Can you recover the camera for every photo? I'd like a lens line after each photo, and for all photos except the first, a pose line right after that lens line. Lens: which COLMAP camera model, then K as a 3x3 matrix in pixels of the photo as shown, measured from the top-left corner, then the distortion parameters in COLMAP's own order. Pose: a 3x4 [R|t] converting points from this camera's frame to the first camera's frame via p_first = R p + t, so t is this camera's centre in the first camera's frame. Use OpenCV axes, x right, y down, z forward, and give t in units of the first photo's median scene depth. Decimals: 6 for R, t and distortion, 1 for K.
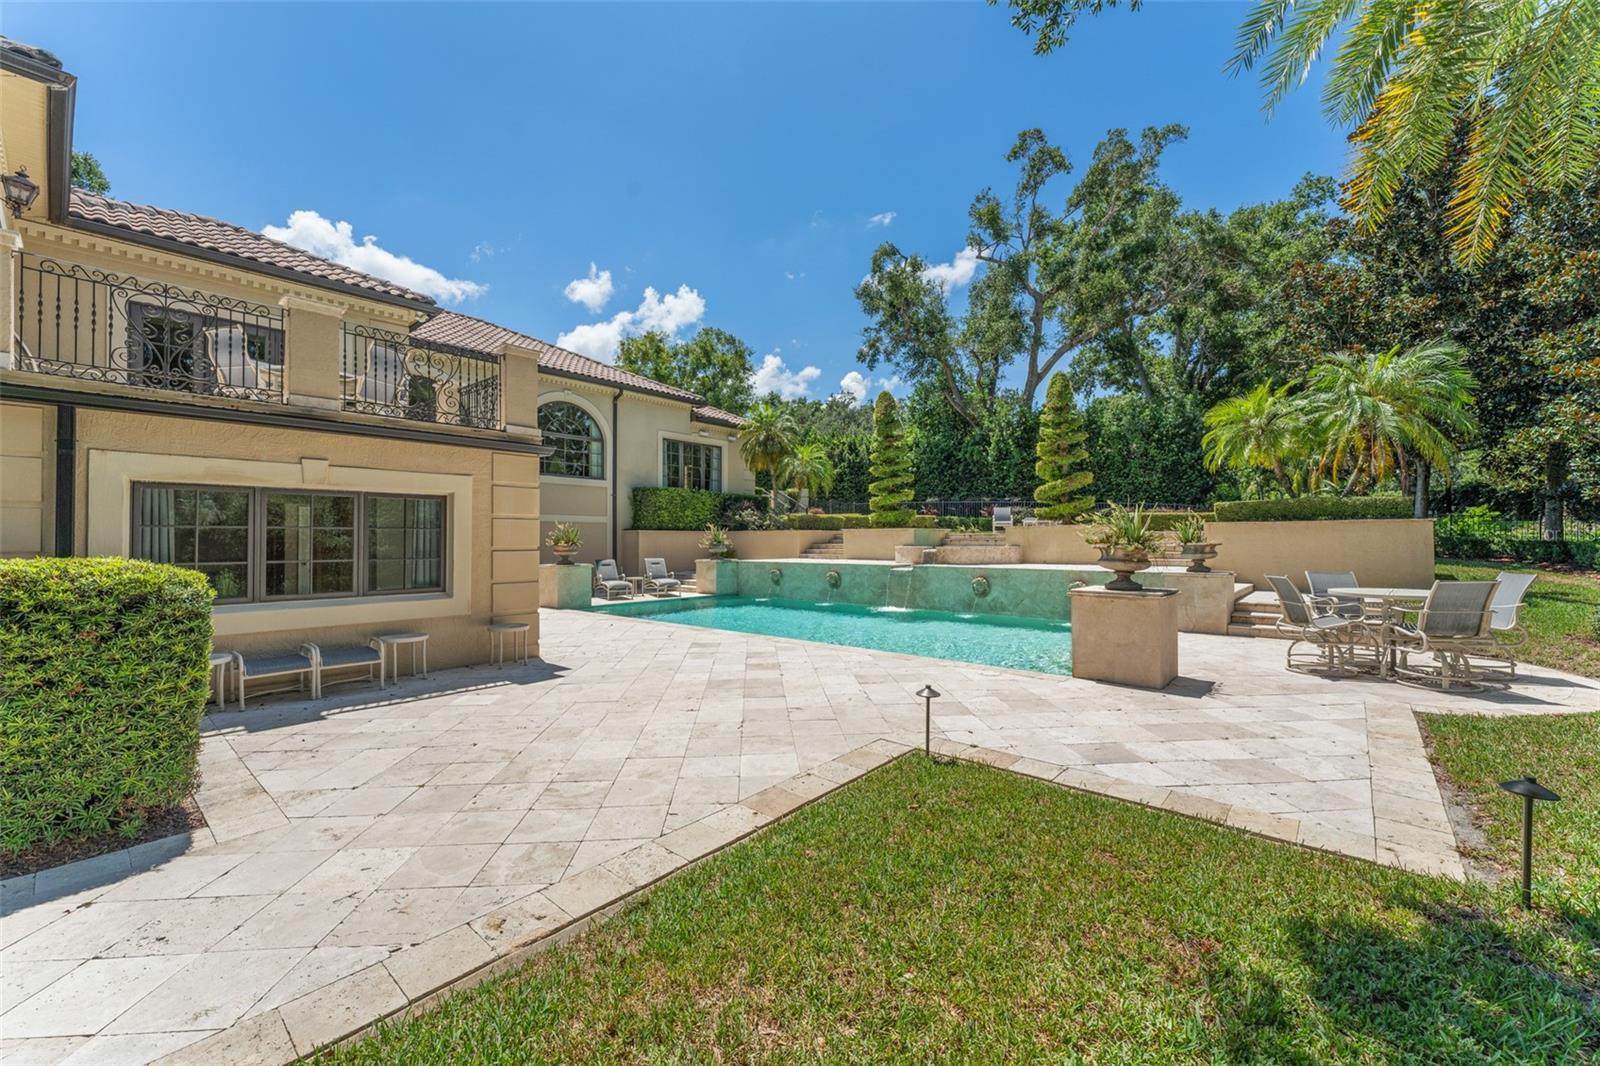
lens RADIAL K [[633.8, 0, 797.7], [0, 633.8, 535.0], [0, 0, 1]] dist [0.002296, 0.000043]
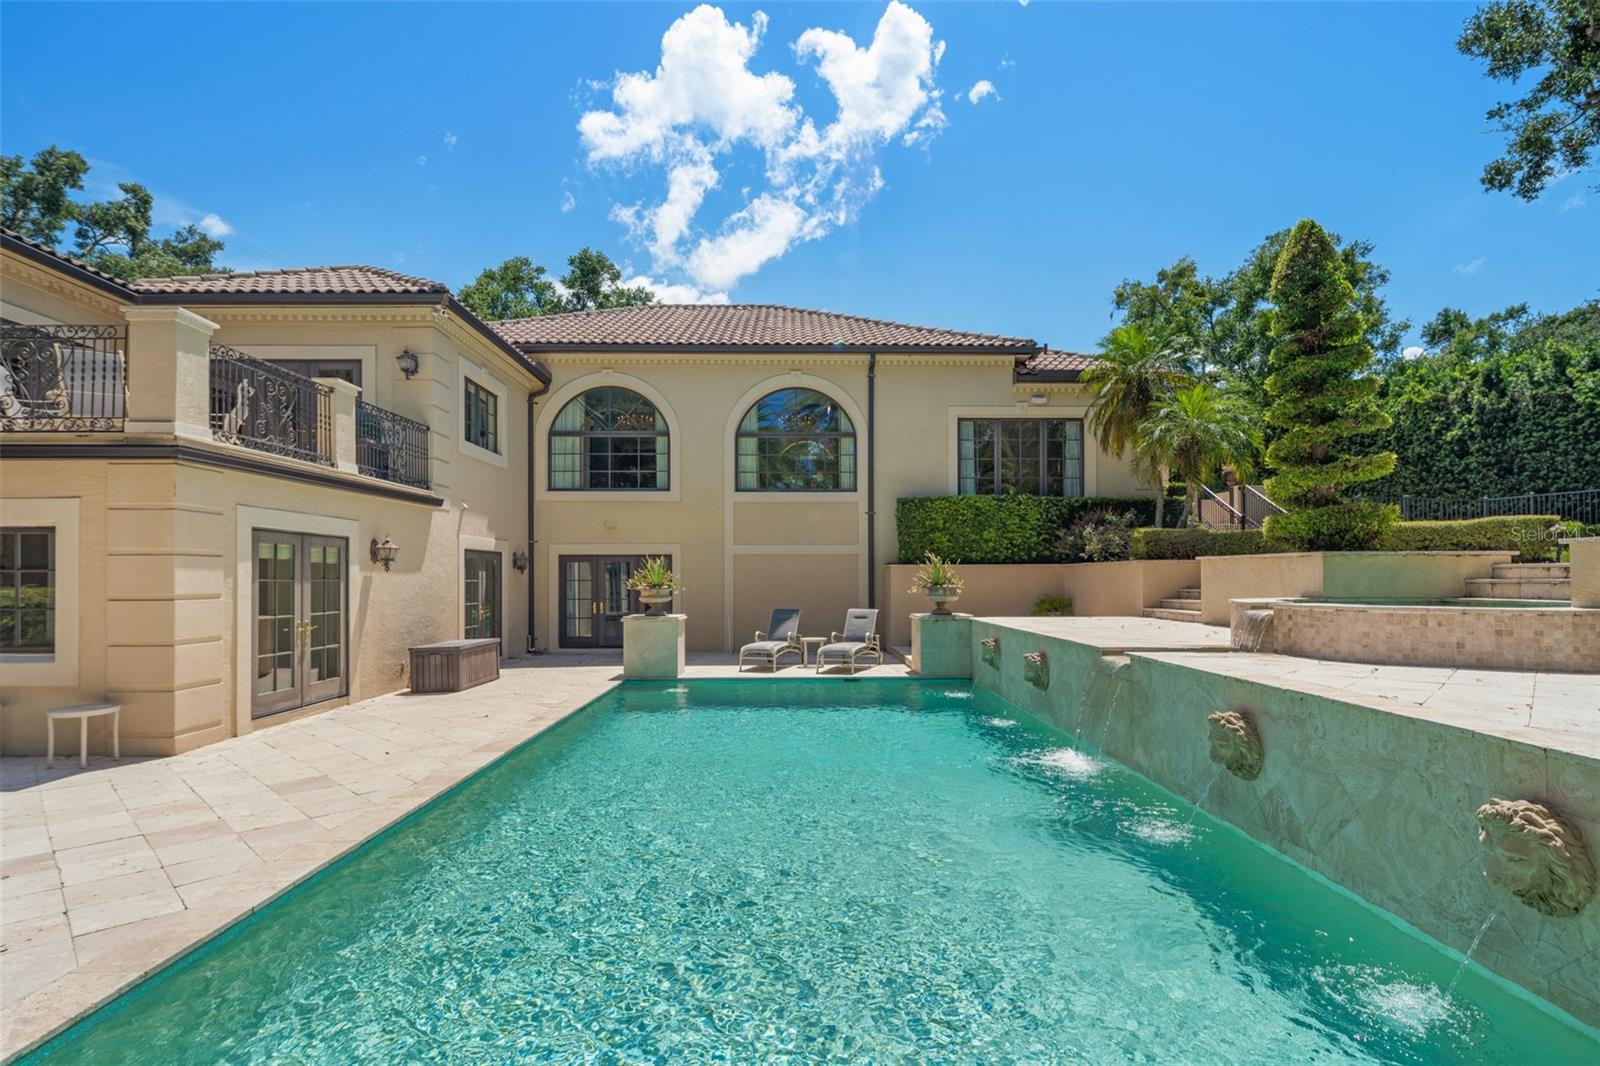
lens RADIAL K [[775.3, 0, 804.9], [0, 775.3, 572.2], [0, 0, 1]] dist [-0.001936, -0.001056]
pose [[0.668425, -0.006097, -0.743754, 0.276494], [0.008425, 0.999964, -0.000626, -0.000067], [0.743732, -0.005847, 0.668453, 0.392400]]
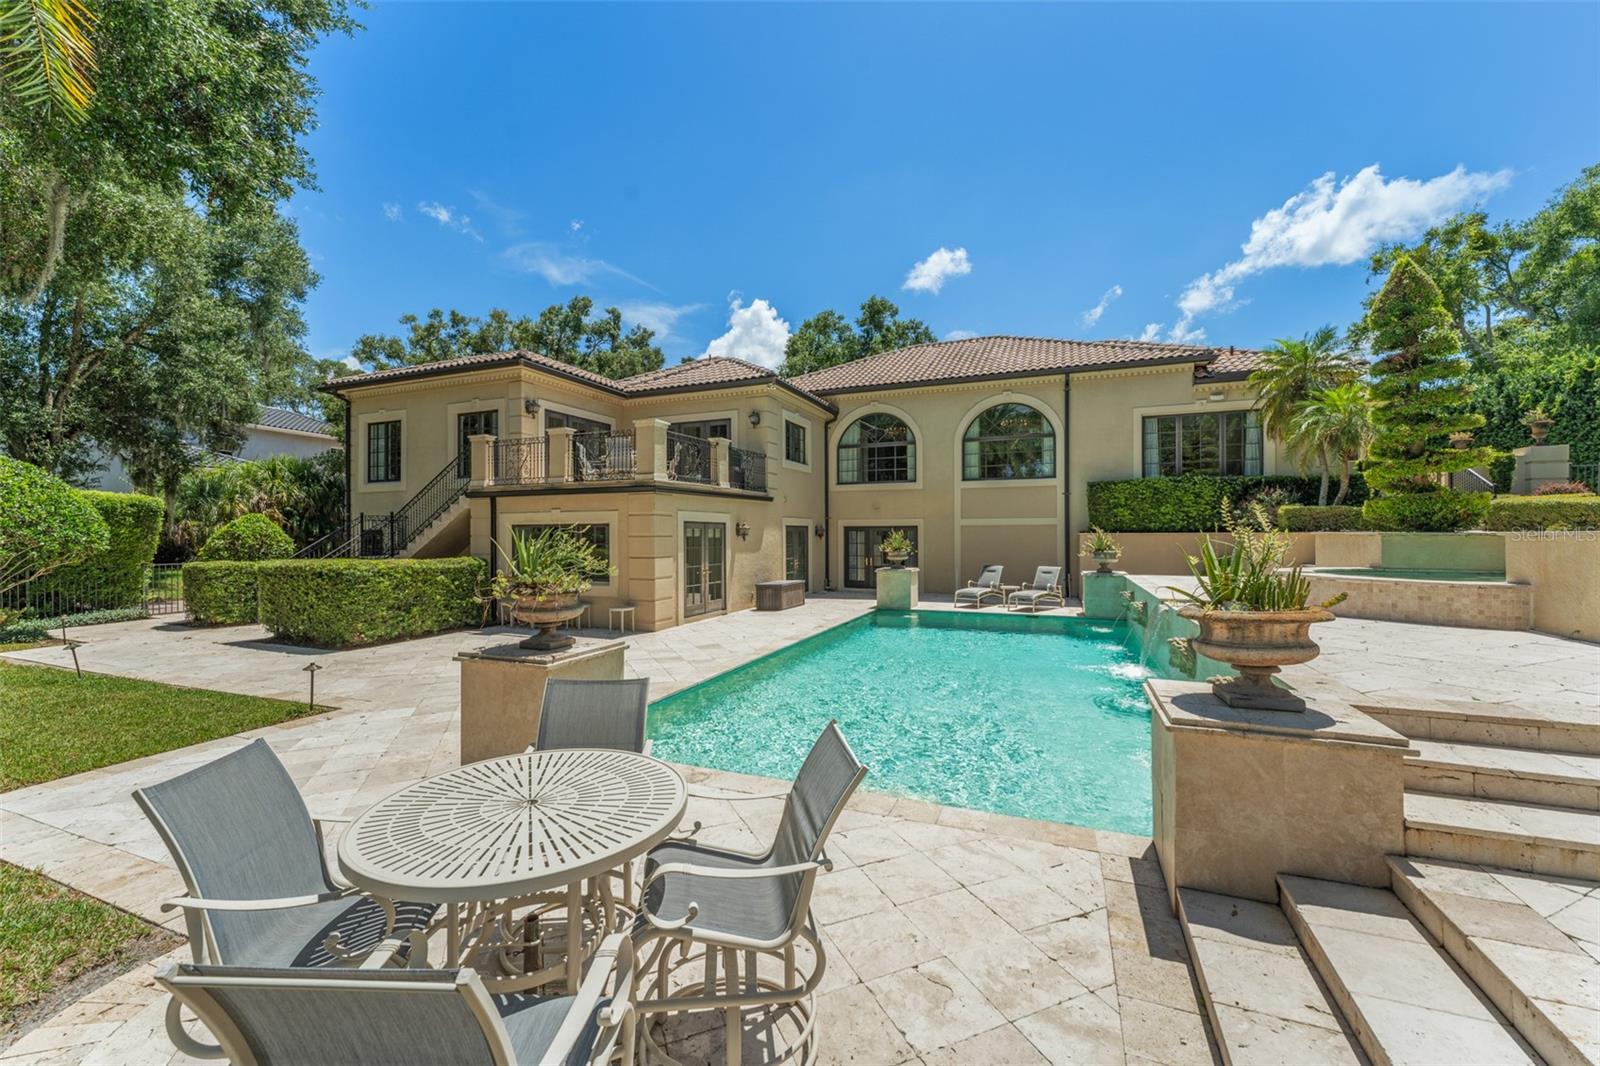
lens RADIAL K [[633.8, 0, 797.7], [0, 633.8, 535.0], [0, 0, 1]] dist [0.002296, 0.000043]
pose [[0.313454, 0.002091, -0.949601, 0.439277], [0.011312, 0.999918, 0.005935, -0.014016], [0.949536, -0.012602, 0.313405, 0.355286]]
